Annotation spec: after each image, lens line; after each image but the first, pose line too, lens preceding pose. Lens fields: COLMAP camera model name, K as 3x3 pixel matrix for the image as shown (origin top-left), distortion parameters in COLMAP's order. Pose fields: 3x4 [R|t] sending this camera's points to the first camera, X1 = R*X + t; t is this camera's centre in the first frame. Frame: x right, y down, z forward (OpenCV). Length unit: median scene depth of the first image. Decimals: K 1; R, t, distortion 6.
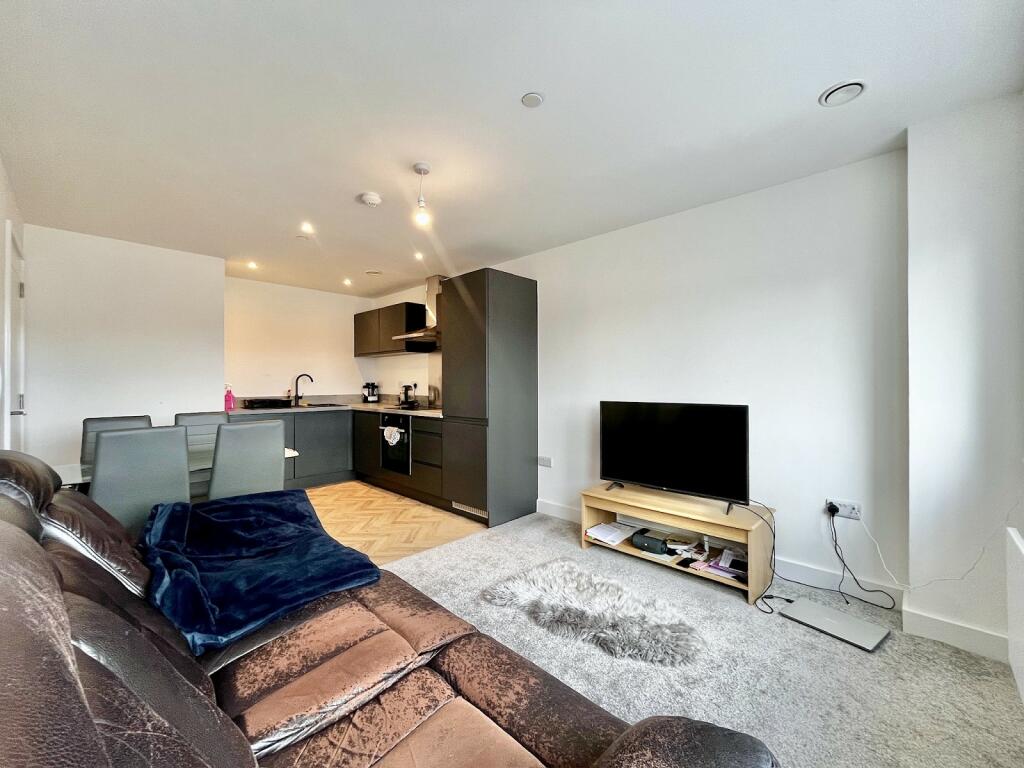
lens RADIAL K [[413.0, 0, 508.6], [0, 413.0, 380.2], [0, 0, 1]] dist [-0.001303, -0.000098]
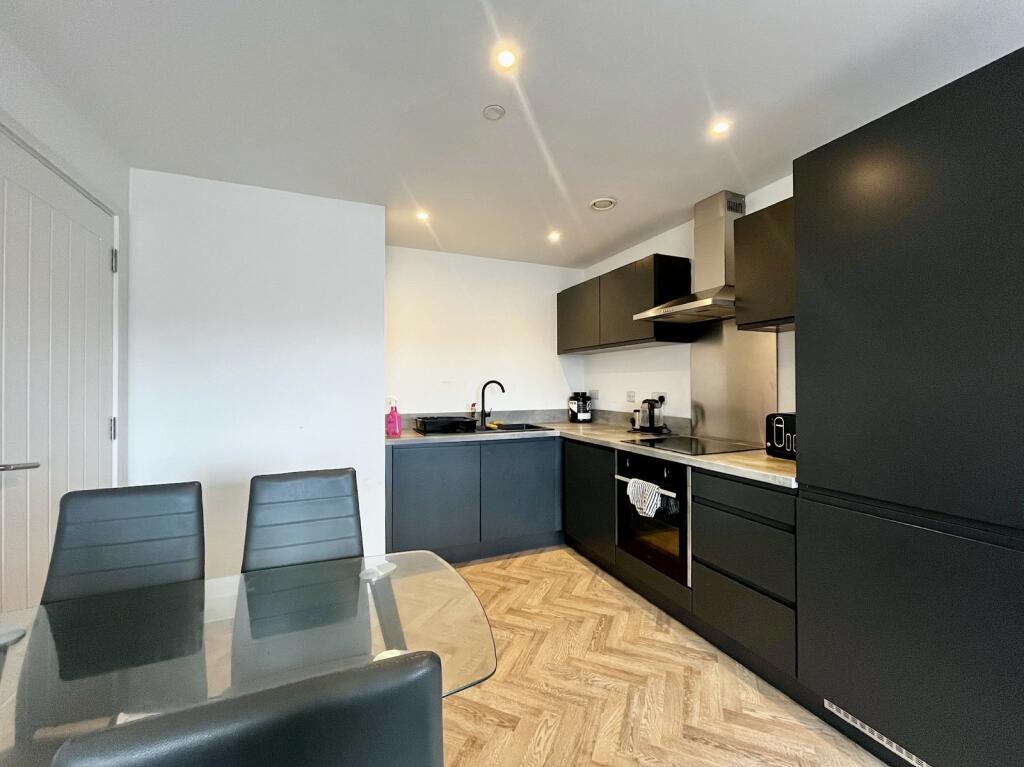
lens RADIAL K [[413.0, 0, 508.6], [0, 413.0, 379.7], [0, 0, 1]] dist [-0.001303, -0.000098]
pose [[0.918011, -0.003237, -0.396542, -0.207907], [0.001513, 0.999988, -0.004659, -0.013872], [0.396552, 0.003677, 0.918005, 0.397324]]
